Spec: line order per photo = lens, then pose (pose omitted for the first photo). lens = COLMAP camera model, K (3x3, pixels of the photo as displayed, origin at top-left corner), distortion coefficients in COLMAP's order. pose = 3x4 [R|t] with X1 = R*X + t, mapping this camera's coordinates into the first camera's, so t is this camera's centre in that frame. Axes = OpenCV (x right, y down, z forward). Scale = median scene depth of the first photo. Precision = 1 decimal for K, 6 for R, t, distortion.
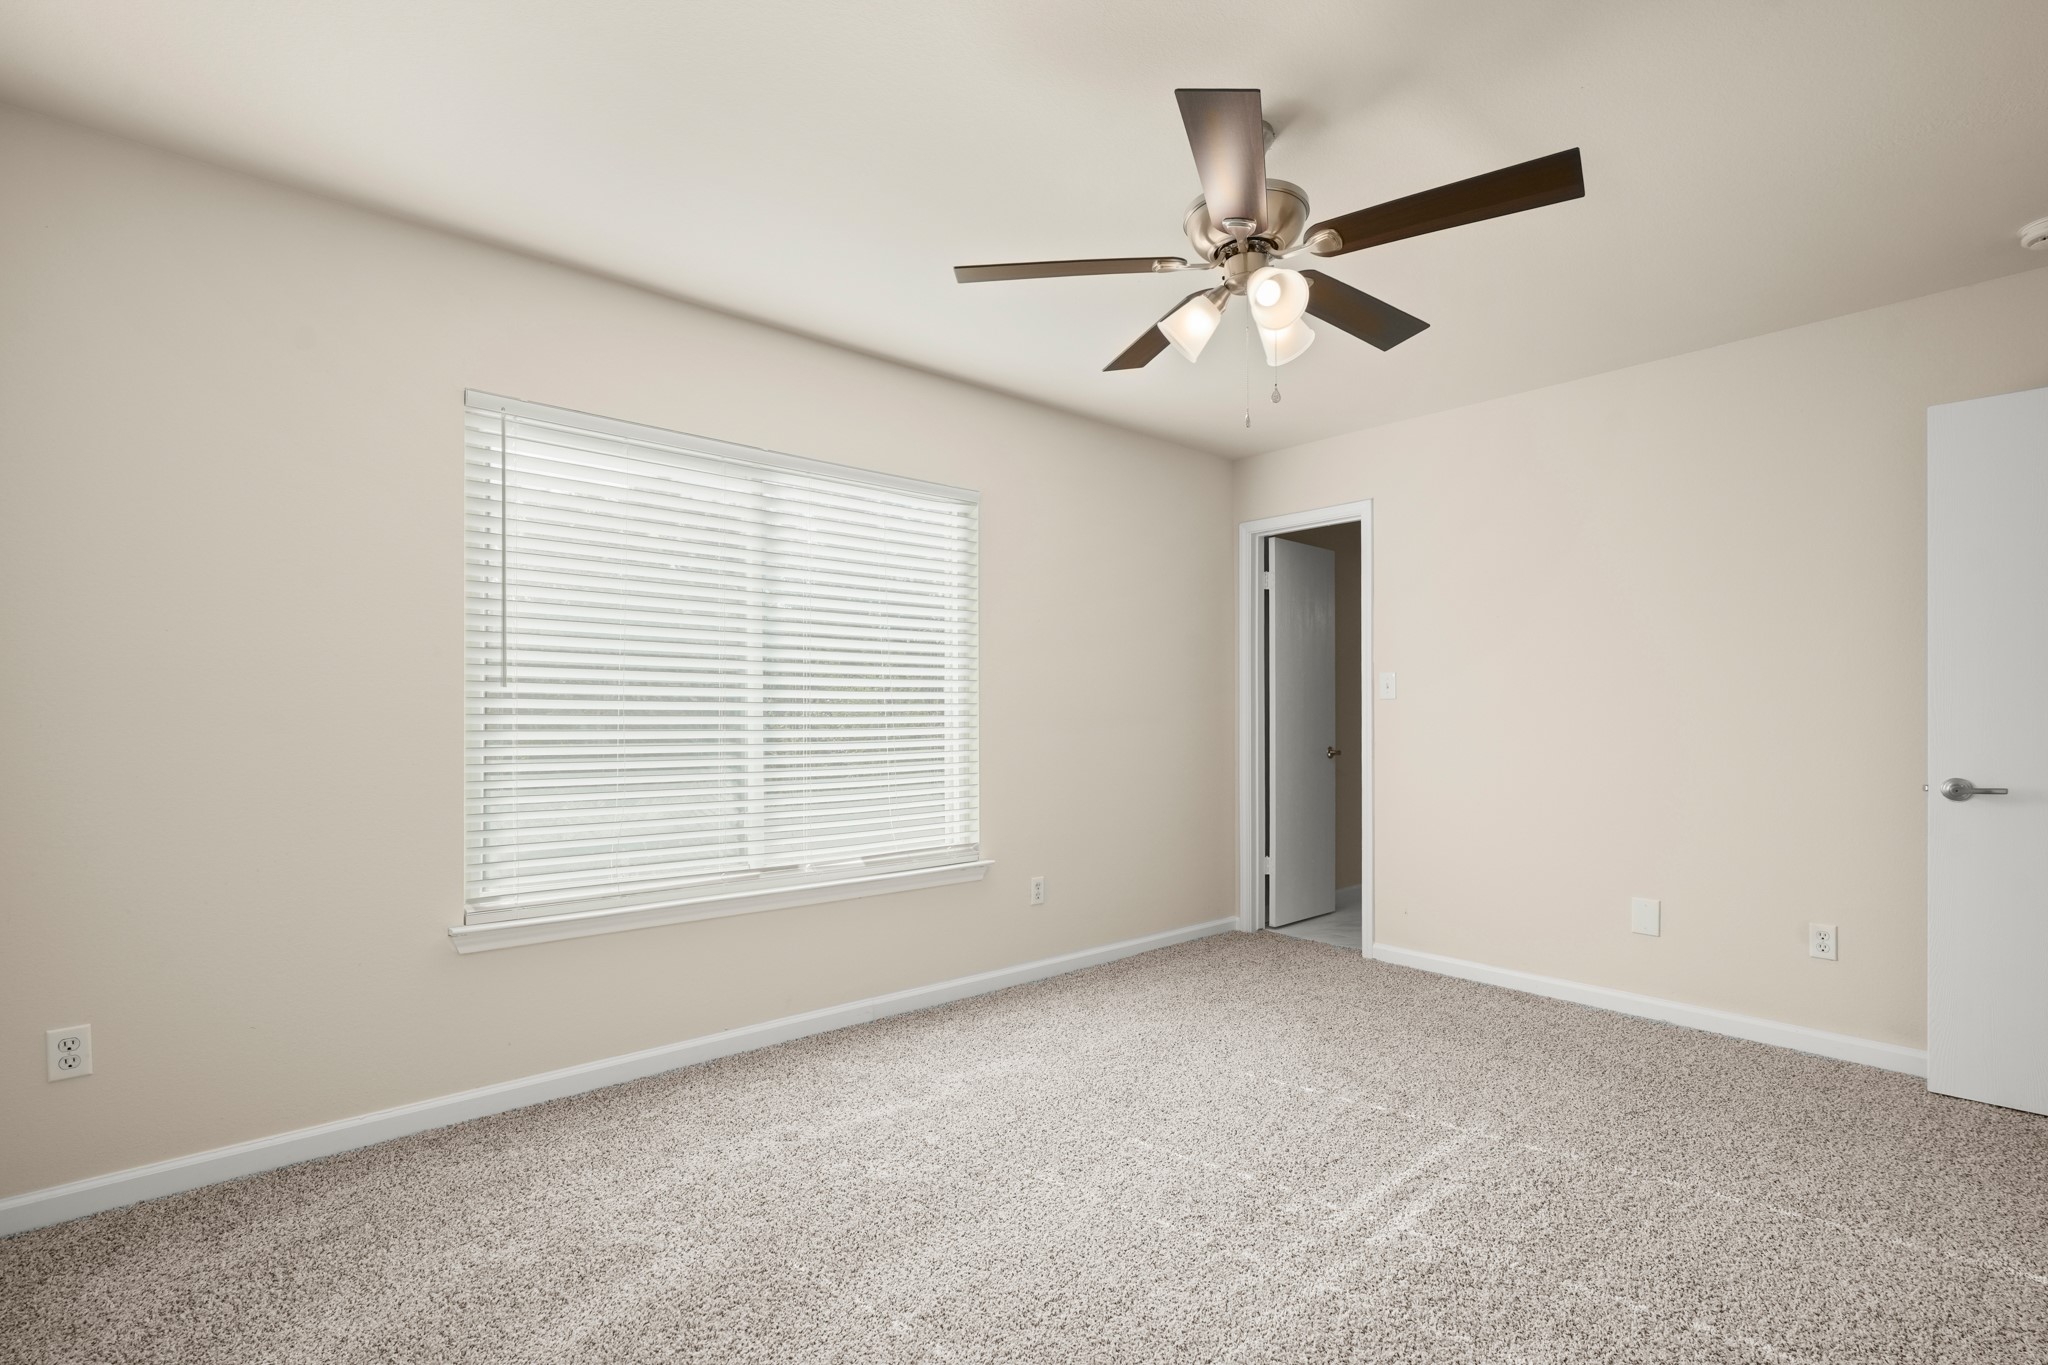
lens RADIAL K [[949.6, 0, 1017.6], [0, 949.6, 721.7], [0, 0, 1]] dist [-0.001794, -0.000326]
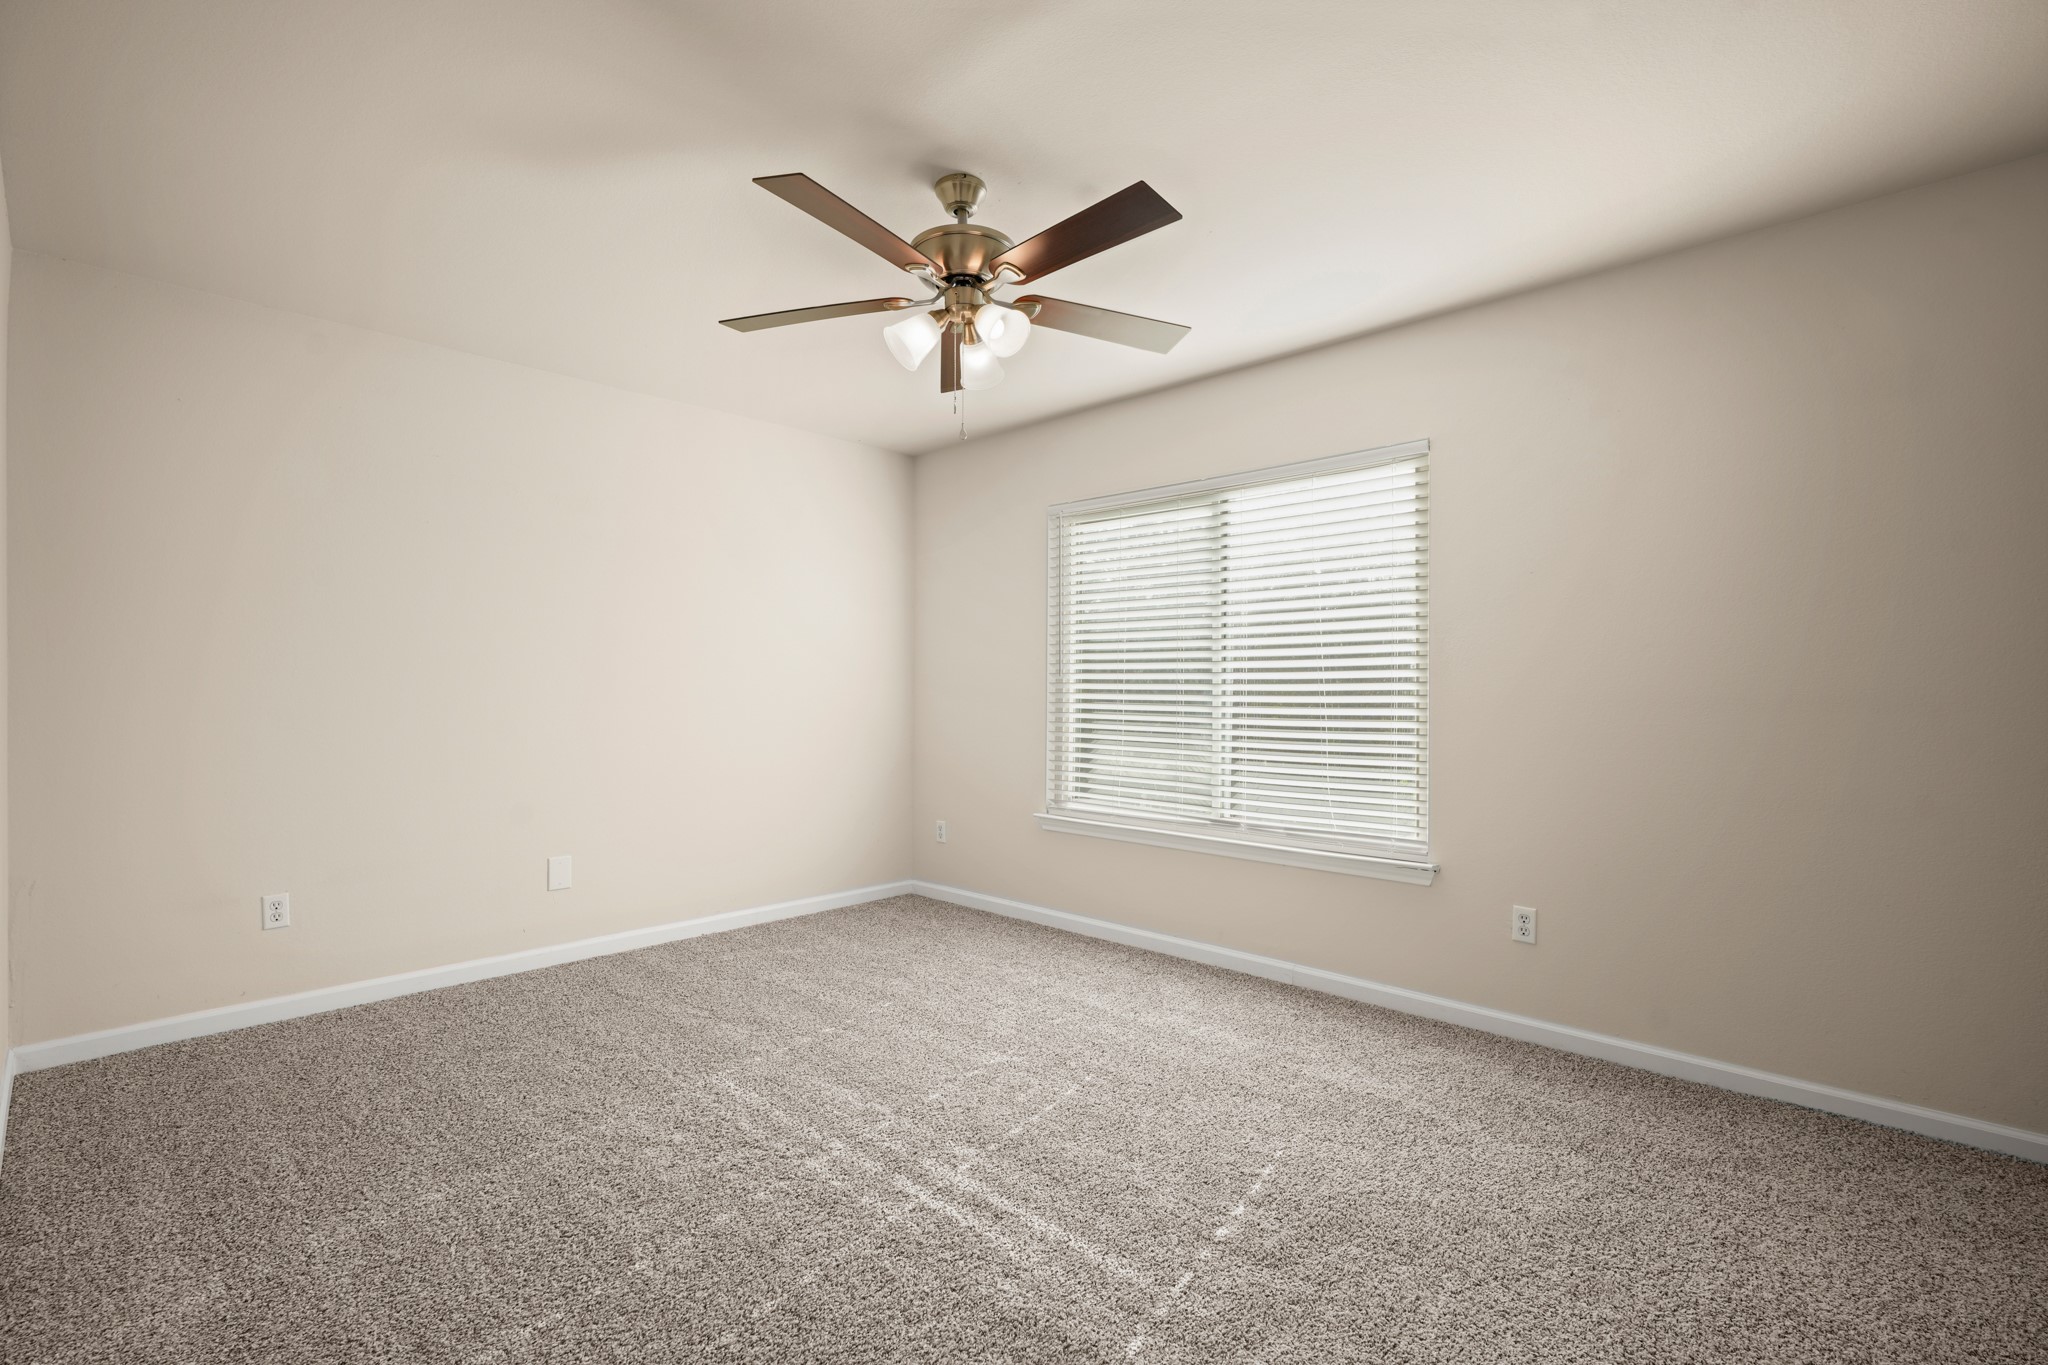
lens RADIAL K [[925.4, 0, 1023.5], [0, 925.4, 694.3], [0, 0, 1]] dist [-0.002920, -0.000222]
pose [[0.082506, 0.001047, -0.996590, 0.935240], [-0.012623, 0.999920, 0.000006, -0.003506], [0.996511, 0.012579, 0.082512, 0.682677]]
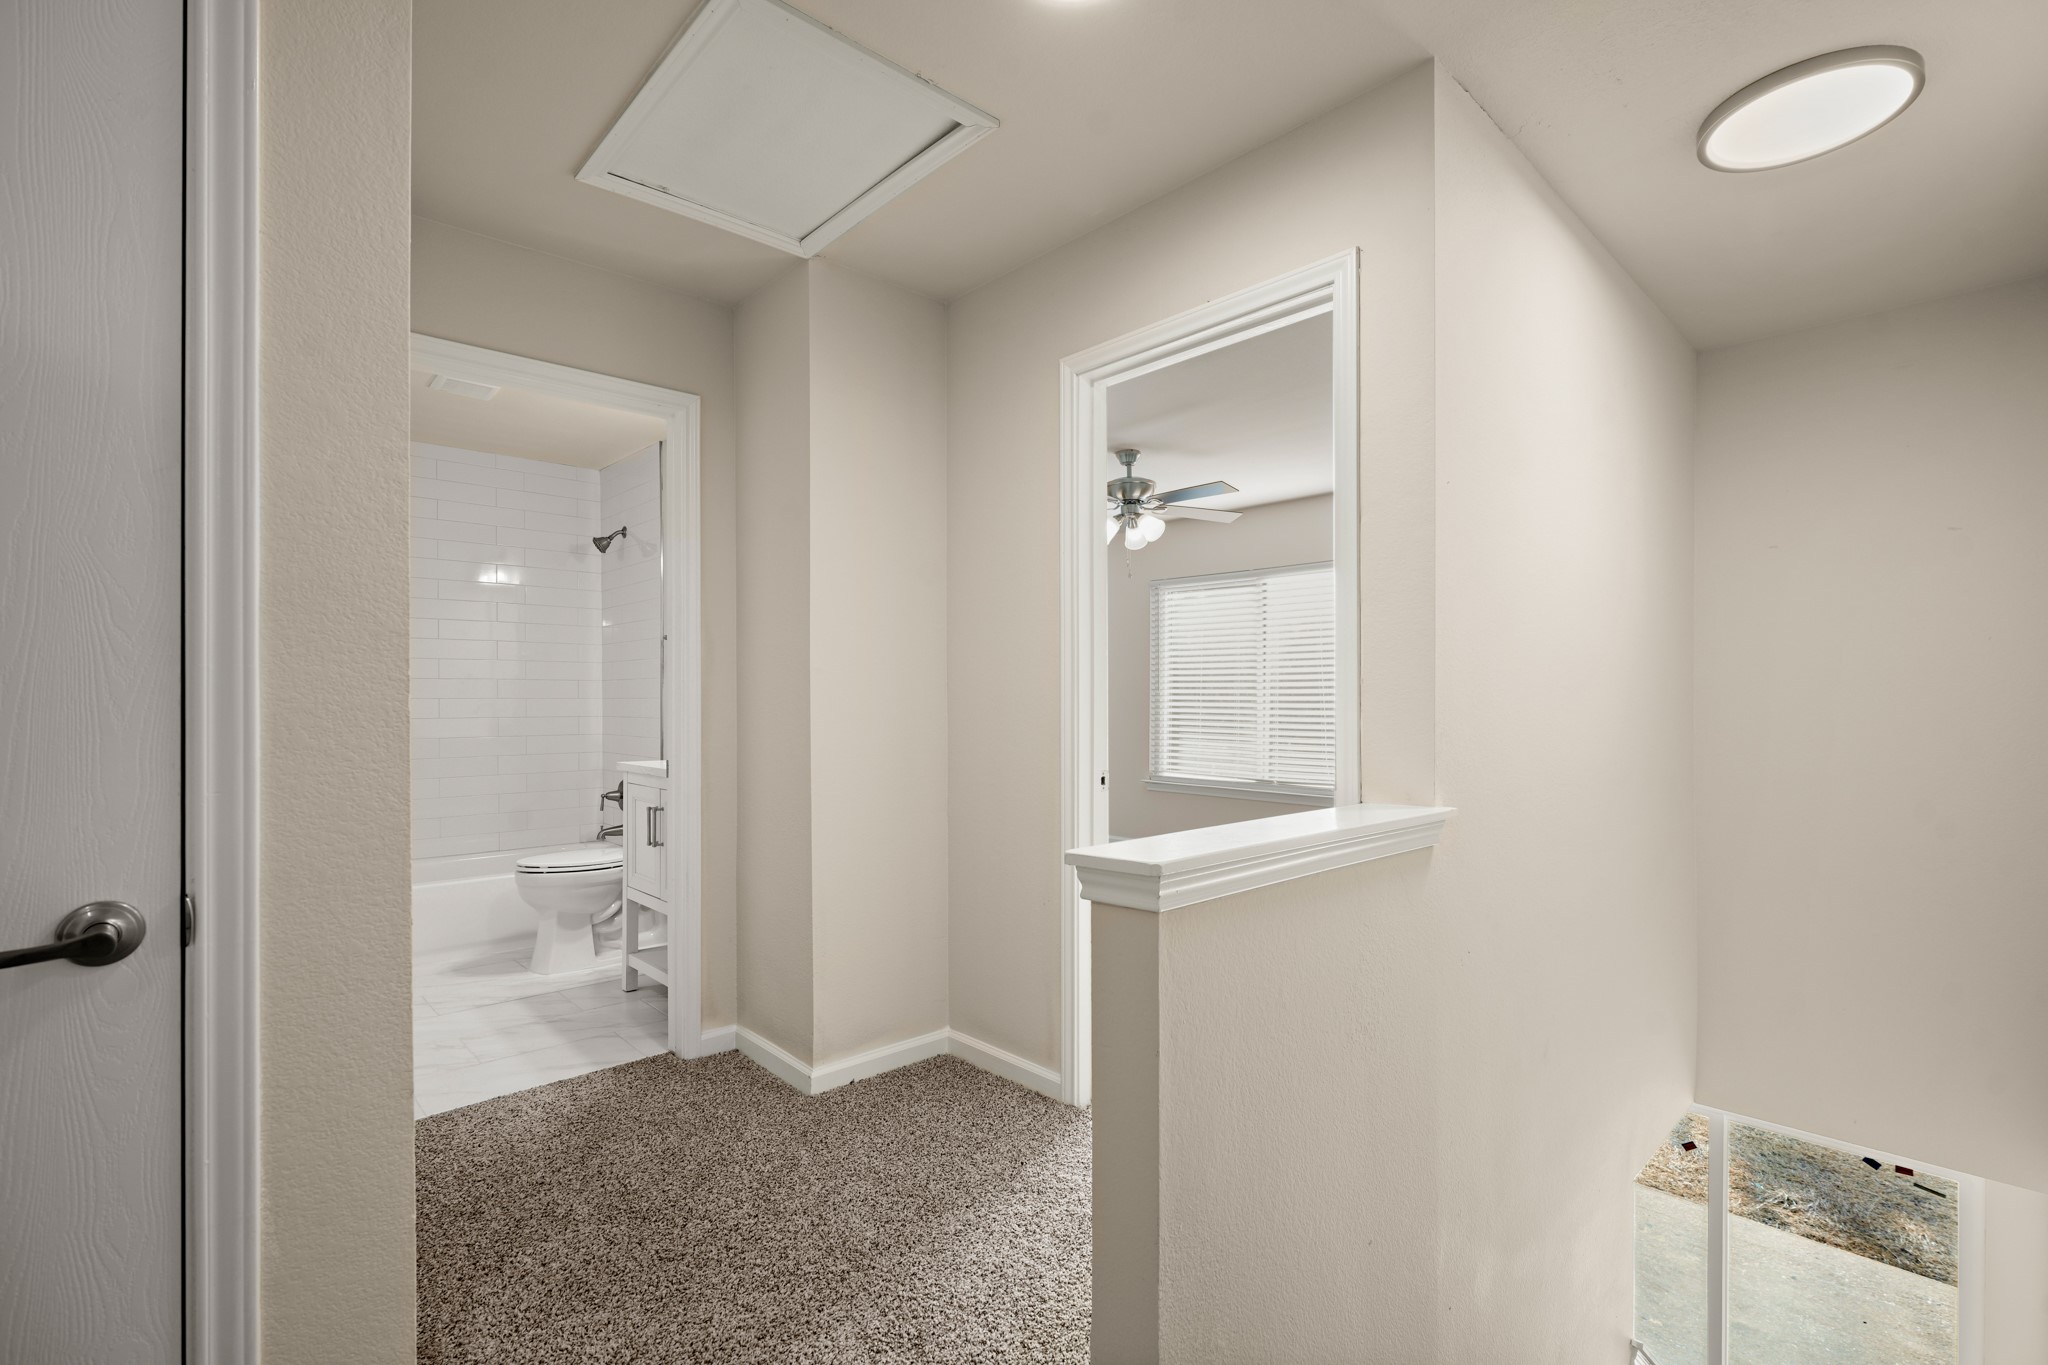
lens RADIAL K [[925.4, 0, 1023.5], [0, 925.4, 694.3], [0, 0, 1]] dist [-0.002920, -0.000222]
pose [[0.033190, -0.003935, -0.999441, 1.740868], [-0.007302, 0.999965, -0.004180, -0.012862], [0.999422, 0.007437, 0.033160, 0.455532]]
